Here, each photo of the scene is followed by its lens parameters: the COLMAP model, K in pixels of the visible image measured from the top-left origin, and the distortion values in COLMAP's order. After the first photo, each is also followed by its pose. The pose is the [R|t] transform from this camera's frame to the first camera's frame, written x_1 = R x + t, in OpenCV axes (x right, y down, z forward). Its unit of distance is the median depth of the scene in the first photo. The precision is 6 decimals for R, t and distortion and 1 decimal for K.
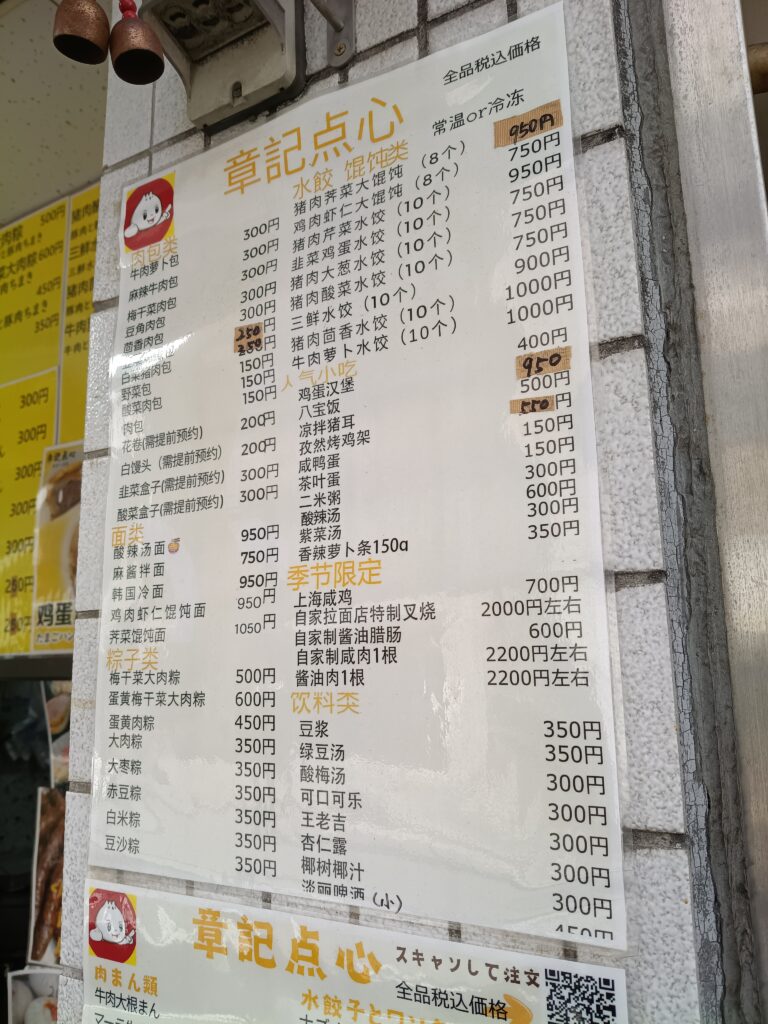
lens RADIAL K [[775.1, 0, 383.7], [0, 775.1, 509.5], [0, 0, 1]] dist [-0.056892, 0.032428]
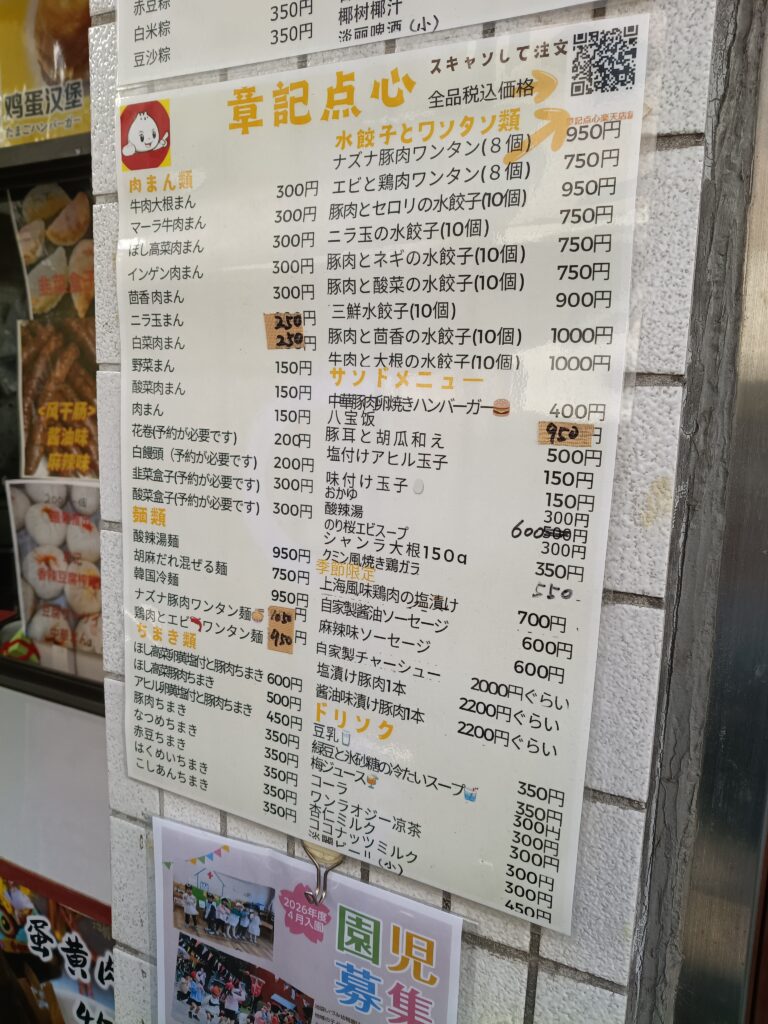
lens RADIAL K [[775.1, 0, 382.7], [0, 775.1, 510.8], [0, 0, 1]] dist [-0.056892, 0.032428]
pose [[0.996934, 0.037460, 0.068694, -0.098430], [-0.058742, 0.938282, 0.340846, 0.777440], [-0.051686, -0.343836, 0.937606, -0.217818]]
